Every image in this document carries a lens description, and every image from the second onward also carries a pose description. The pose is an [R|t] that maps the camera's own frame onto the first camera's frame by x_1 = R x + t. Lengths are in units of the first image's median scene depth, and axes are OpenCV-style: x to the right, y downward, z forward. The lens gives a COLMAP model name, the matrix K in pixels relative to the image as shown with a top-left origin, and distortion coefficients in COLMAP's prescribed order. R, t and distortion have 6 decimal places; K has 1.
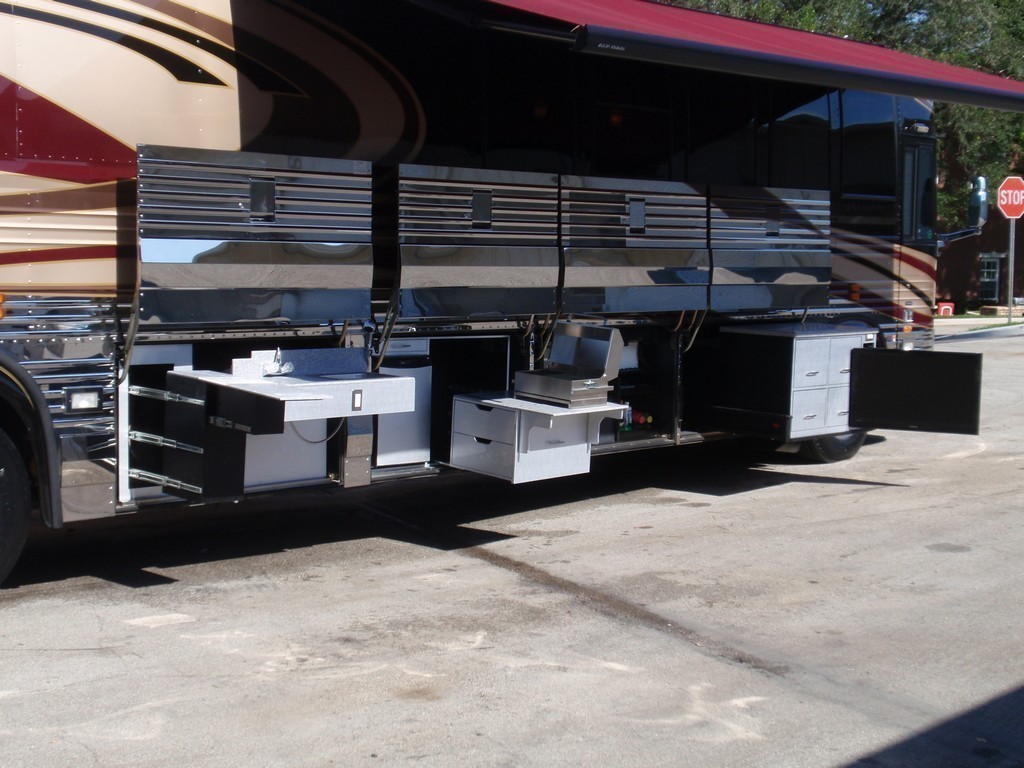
lens RADIAL K [[1567.7, 0, 495.9], [0, 1567.7, 397.2], [0, 0, 1]] dist [0.025549, -0.054903]
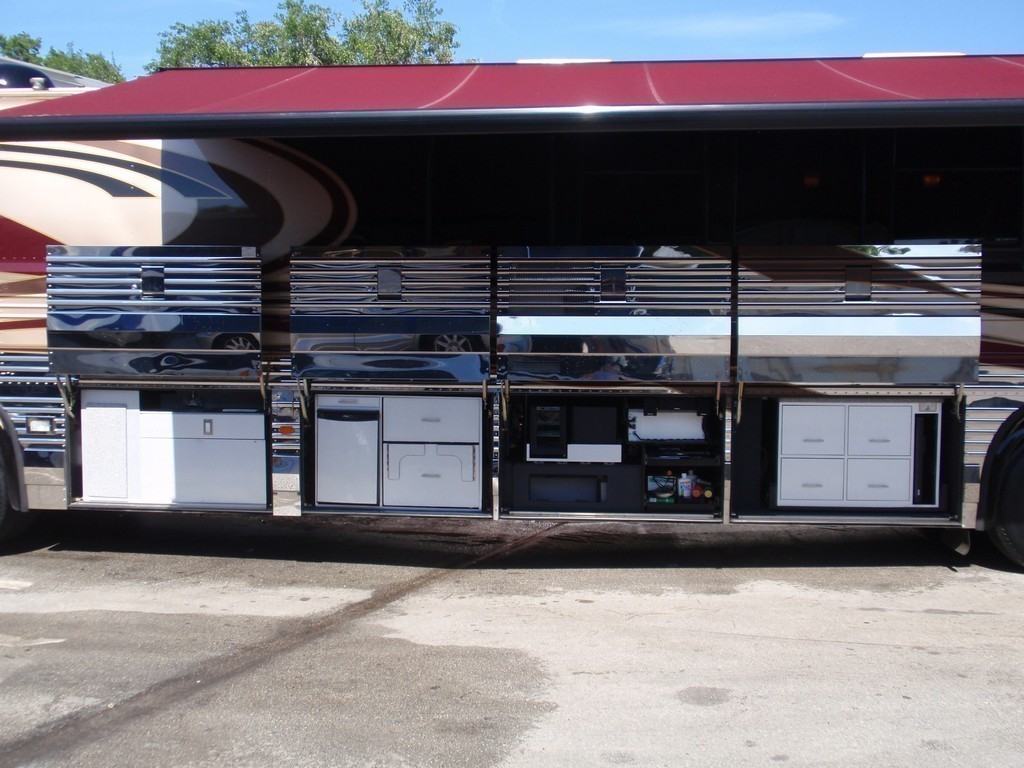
lens RADIAL K [[1101.0, 0, 498.4], [0, 1101.0, 390.5], [0, 0, 1]] dist [-0.022498, 0.001939]
pose [[0.630197, 0.043823, -0.775198, 0.665730], [-0.066910, 0.997757, 0.002011, -0.051732], [0.773547, 0.050601, 0.631715, 0.590315]]
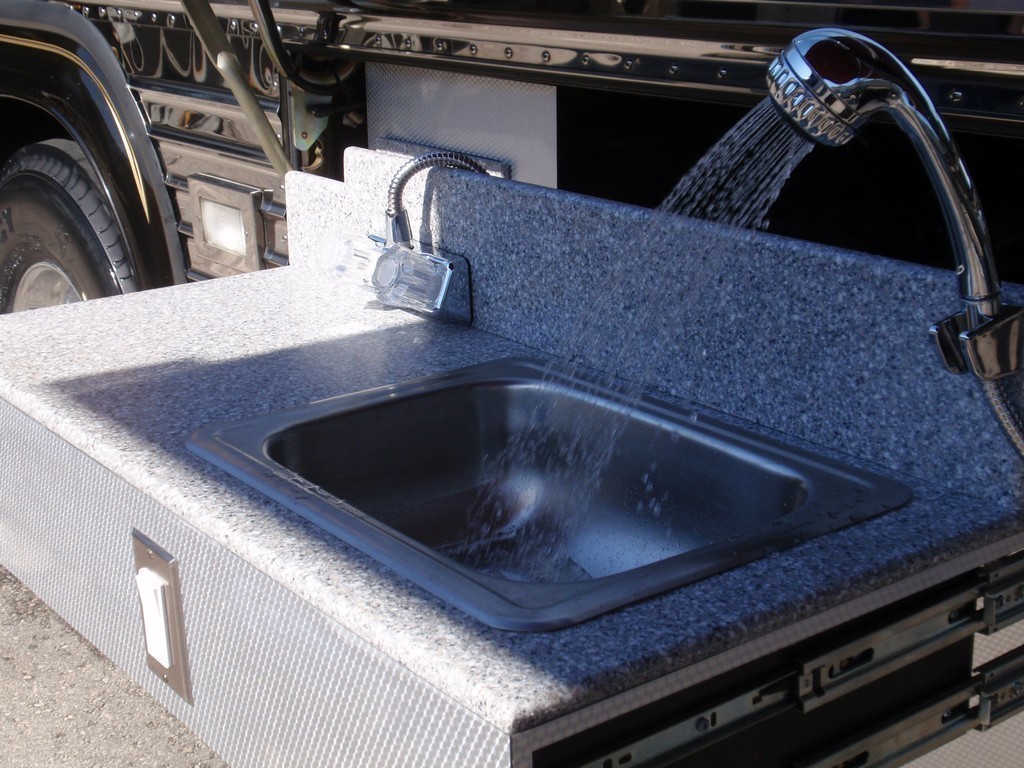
lens RADIAL K [[1567.7, 0, 495.9], [0, 1567.7, 397.2], [0, 0, 1]] dist [0.025549, -0.054903]
pose [[-0.164285, 0.276200, -0.946955, 0.024841], [-0.076228, 0.953573, 0.291355, -0.051059], [0.983463, 0.120049, -0.135603, 0.939816]]
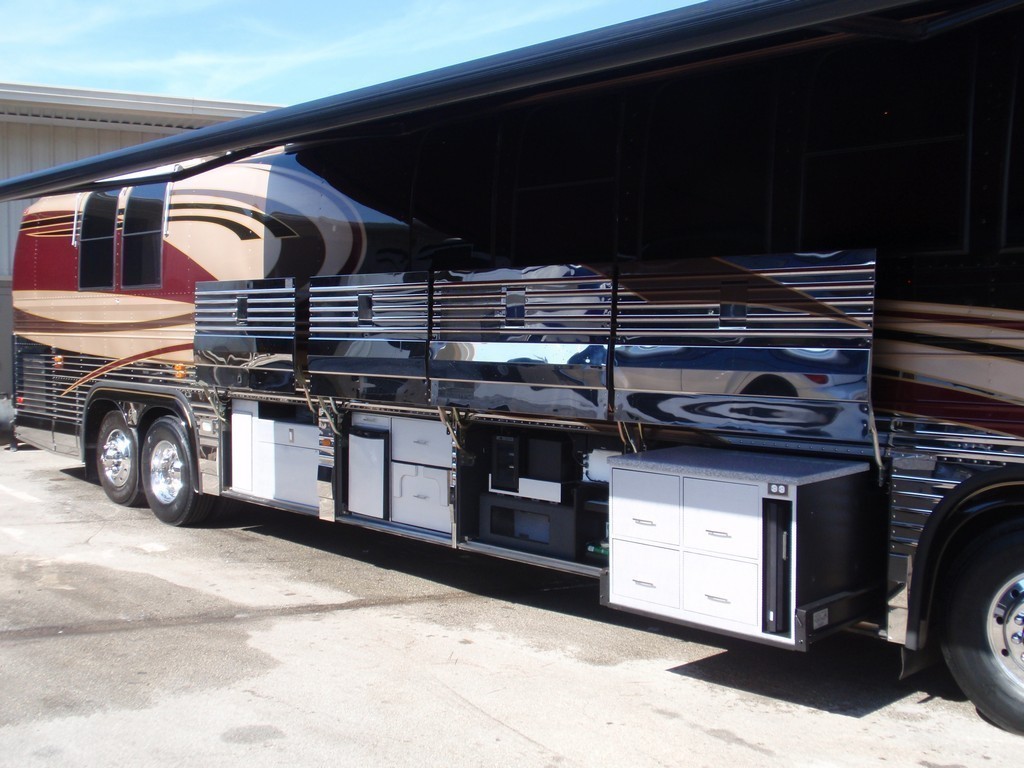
lens RADIAL K [[1101.0, 0, 498.4], [0, 1101.0, 390.5], [0, 0, 1]] dist [-0.022498, 0.001939]
pose [[-0.023222, 0.040545, -0.998908, 0.838260], [-0.099588, 0.994114, 0.042665, -0.107252], [0.994758, 0.100470, -0.019048, 1.155788]]
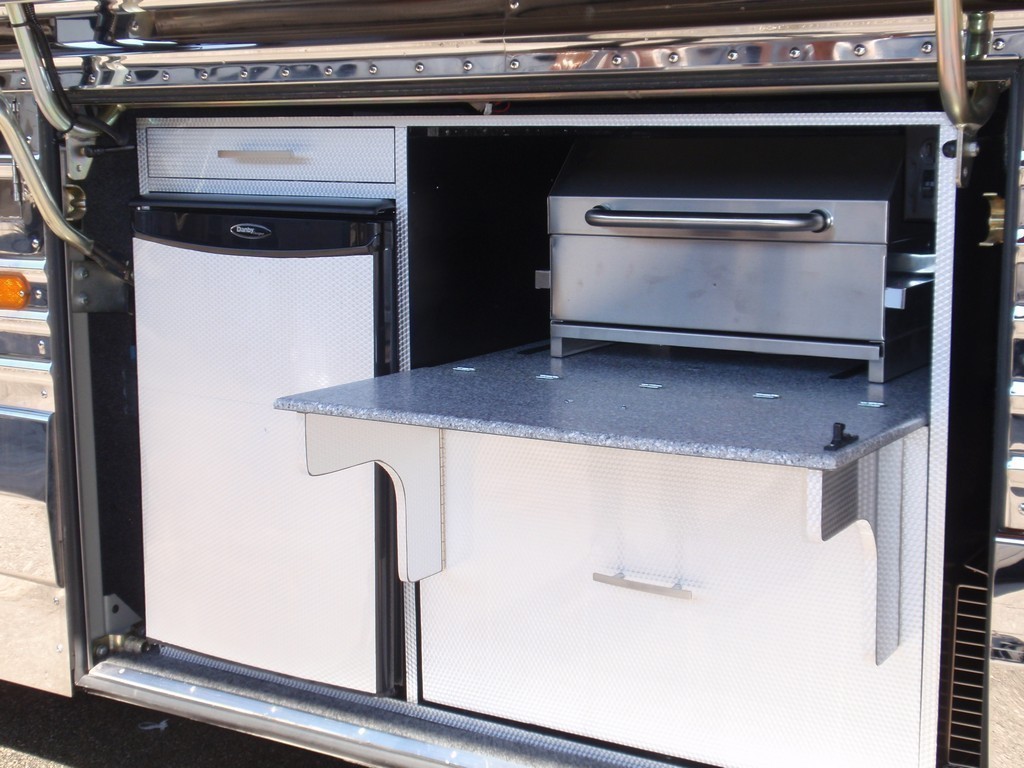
lens RADIAL K [[1567.7, 0, 495.9], [0, 1567.7, 397.2], [0, 0, 1]] dist [0.025549, -0.054903]
pose [[0.199502, 0.144152, -0.969236, 0.175435], [-0.077119, 0.988362, 0.131123, -0.031423], [0.976858, 0.048588, 0.208297, 1.023408]]
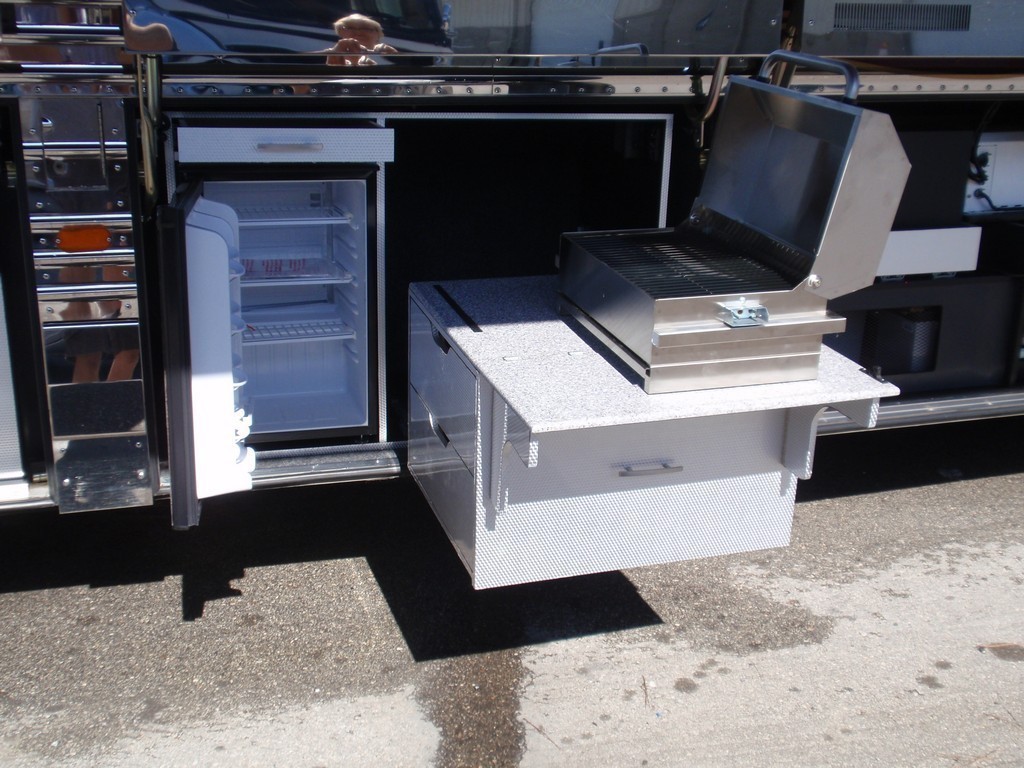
lens RADIAL K [[1222.2, 0, 500.6], [0, 1222.2, 390.1], [0, 0, 1]] dist [0.003151, 0.022020]
pose [[0.881948, 0.146209, -0.448096, 0.124750], [-0.049634, 0.974196, 0.220178, -0.041431], [0.468726, -0.171945, 0.866447, 0.796258]]
